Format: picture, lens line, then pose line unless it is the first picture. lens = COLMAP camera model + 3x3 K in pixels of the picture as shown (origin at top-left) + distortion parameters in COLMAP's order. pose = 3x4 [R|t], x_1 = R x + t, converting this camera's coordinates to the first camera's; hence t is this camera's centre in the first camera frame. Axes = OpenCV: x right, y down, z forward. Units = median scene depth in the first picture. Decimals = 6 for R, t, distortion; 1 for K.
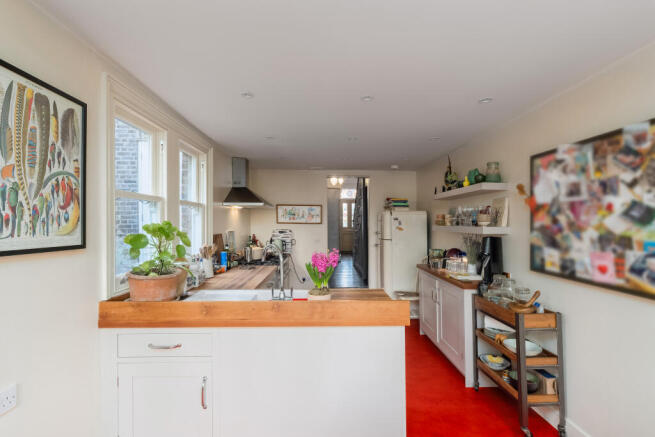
lens RADIAL K [[277.3, 0, 332.1], [0, 277.3, 222.1], [0, 0, 1]] dist [0.004992, 0.000071]
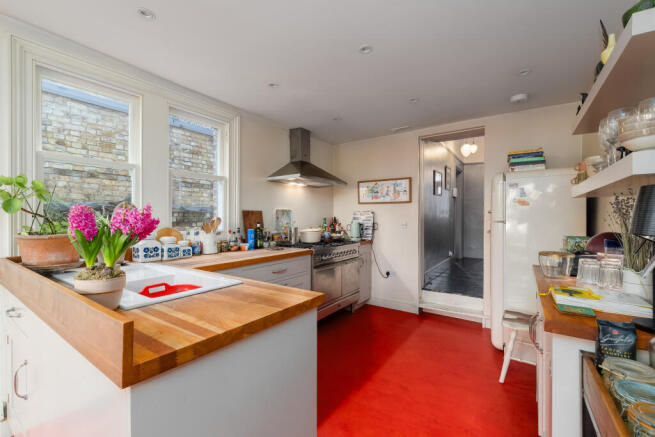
lens RADIAL K [[277.3, 0, 325.7], [0, 277.3, 220.5], [0, 0, 1]] dist [0.004992, 0.000071]
pose [[0.809385, 0.002229, -0.587274, 0.217865], [0.006623, 0.999895, 0.012922, 0.043707], [0.587241, -0.014348, 0.809285, 0.259982]]
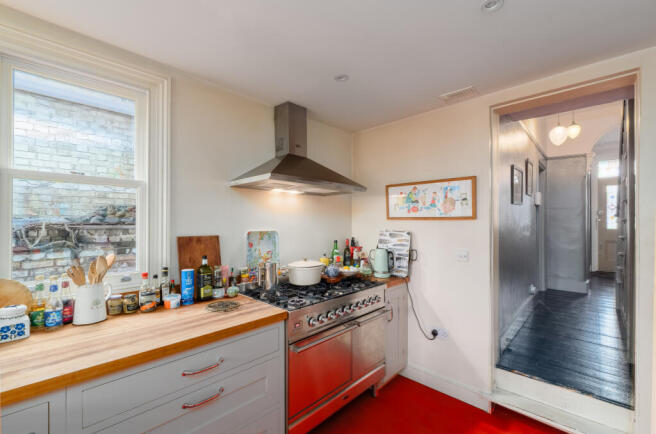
lens RADIAL K [[277.7, 0, 321.4], [0, 277.7, 222.2], [0, 0, 1]] dist [0.004992, 0.000071]
pose [[0.697940, -0.005420, -0.716136, 0.109255], [0.004502, 0.999985, -0.003181, 0.011730], [0.716142, -0.001003, 0.697954, 0.519692]]
